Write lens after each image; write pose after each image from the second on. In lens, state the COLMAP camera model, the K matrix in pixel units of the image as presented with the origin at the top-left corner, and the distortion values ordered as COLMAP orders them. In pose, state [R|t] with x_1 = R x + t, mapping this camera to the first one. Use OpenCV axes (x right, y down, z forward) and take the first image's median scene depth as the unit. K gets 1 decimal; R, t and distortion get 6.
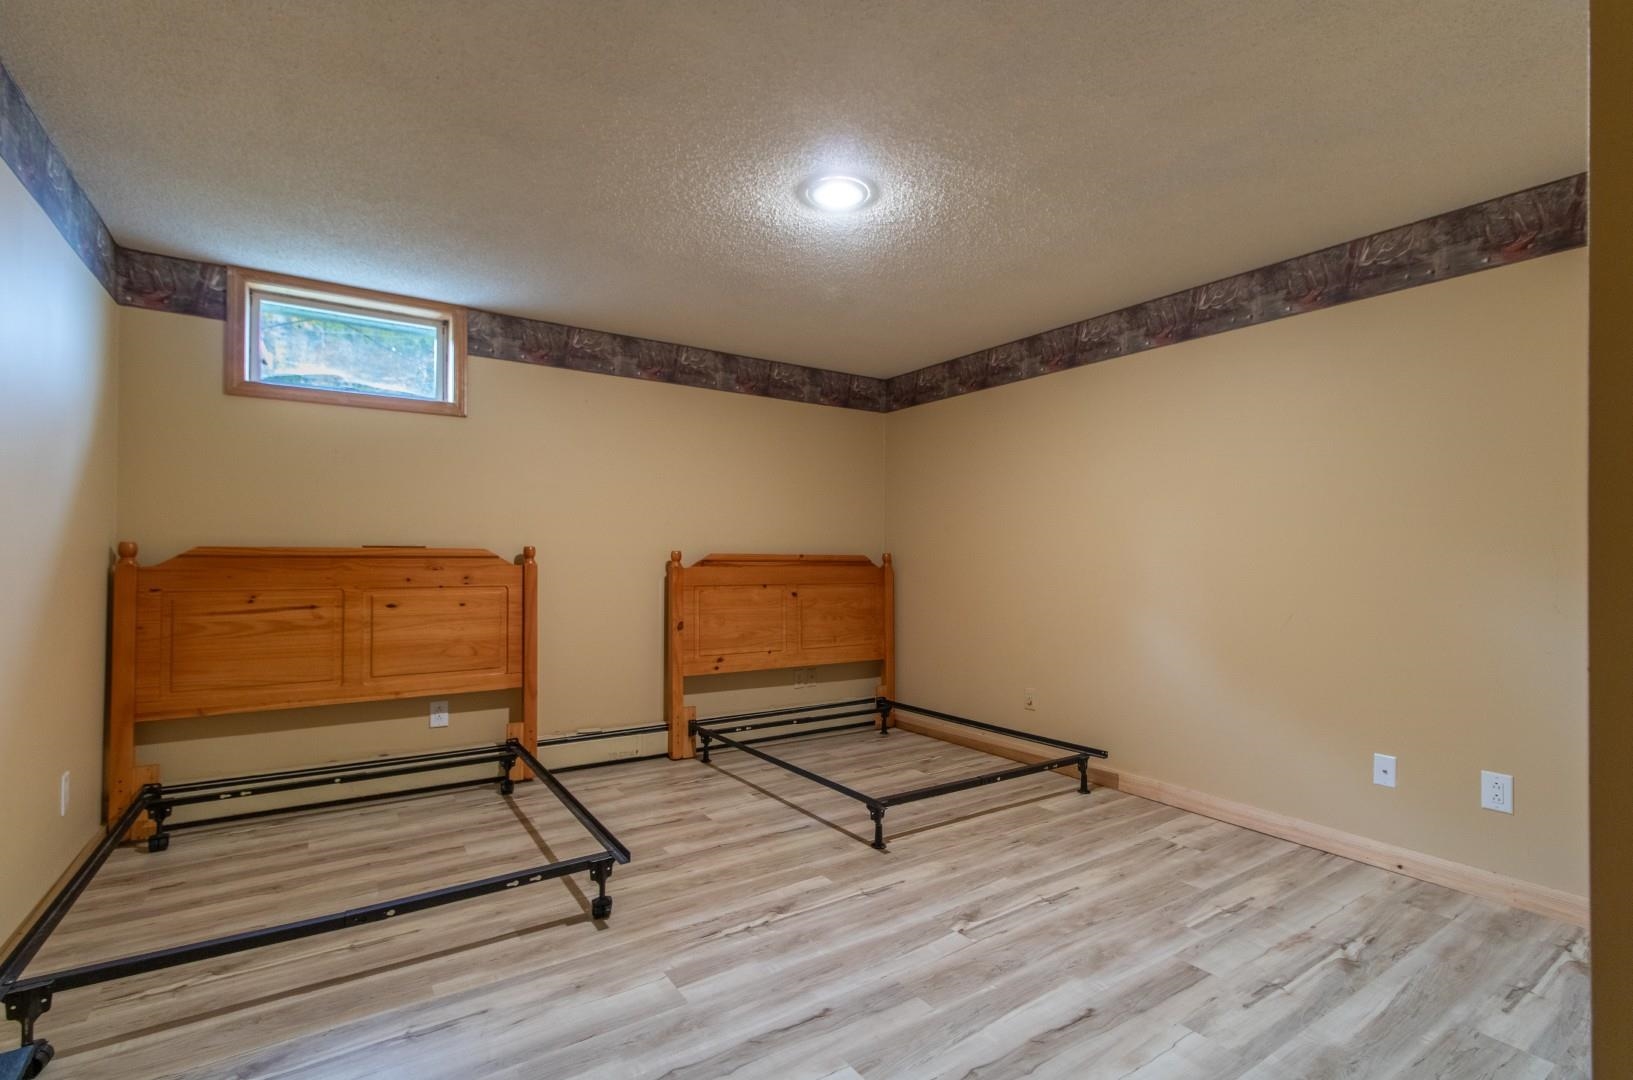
lens RADIAL K [[745.7, 0, 823.3], [0, 745.7, 554.9], [0, 0, 1]] dist [0.000268, 0.000013]
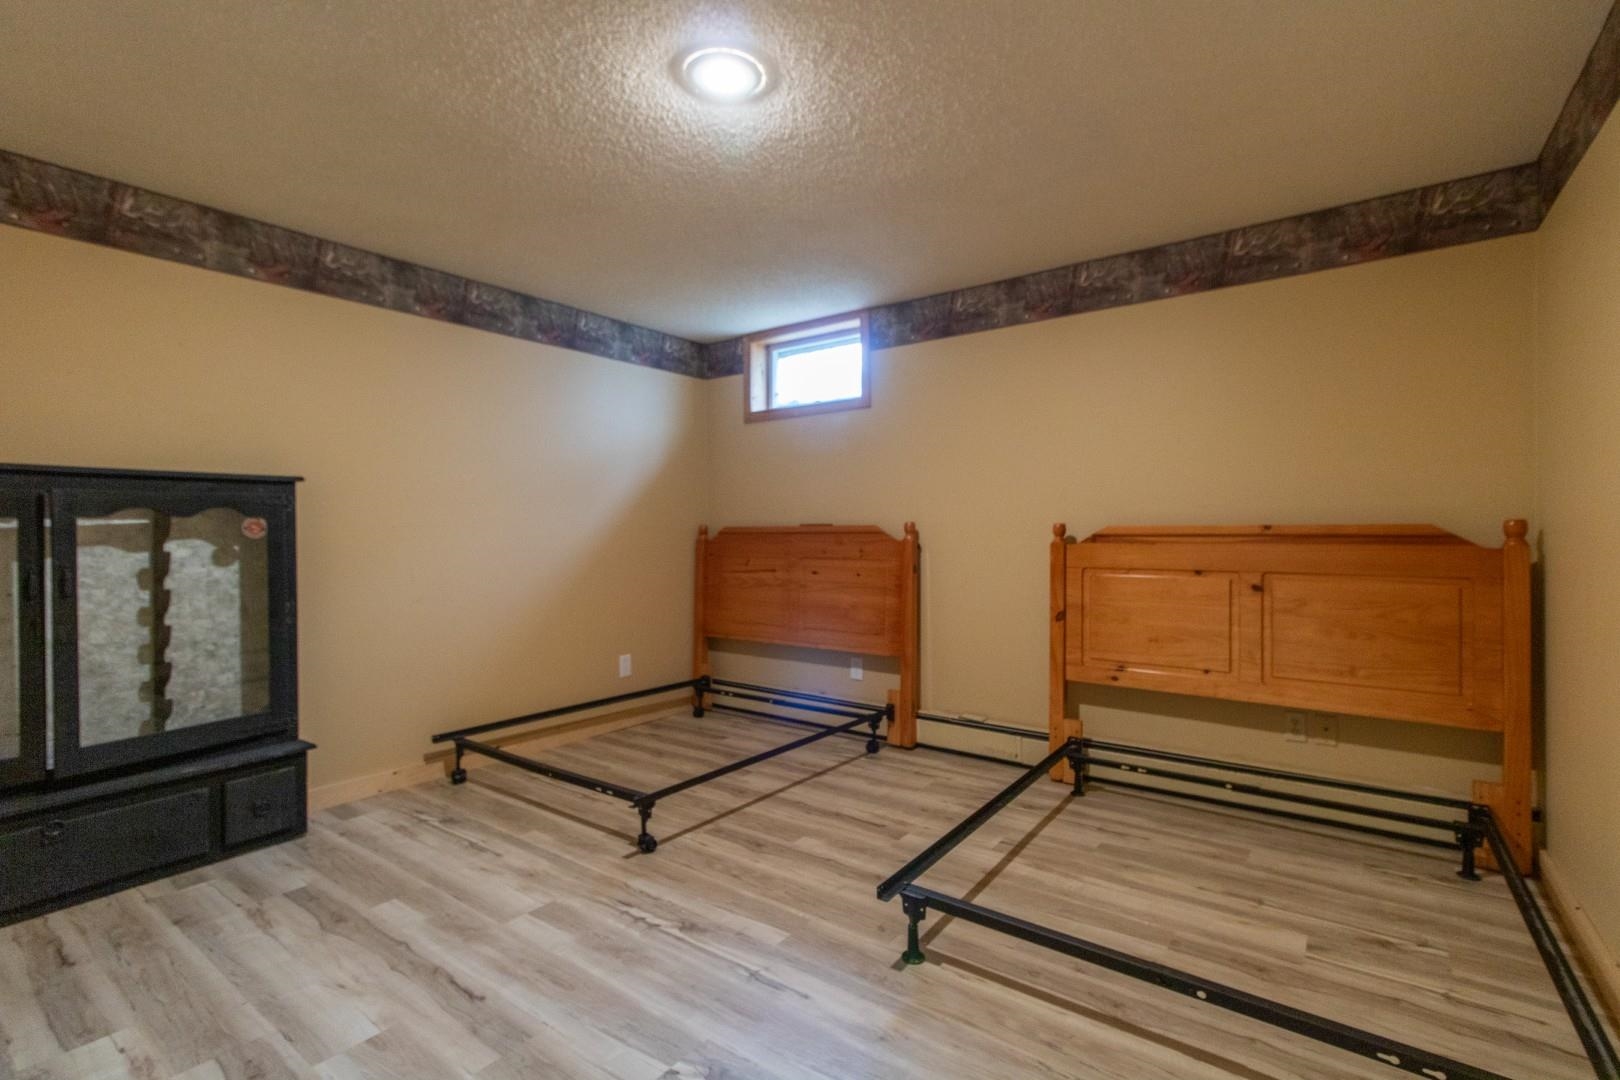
lens RADIAL K [[733.5, 0, 810.0], [0, 733.5, 540.0], [0, 0, 1]] dist [0.003122, -0.000126]
pose [[0.337201, 0.002424, -0.941430, 0.555264], [0.009256, 0.999940, 0.005890, 0.006923], [0.941387, -0.010700, 0.337158, 0.576666]]
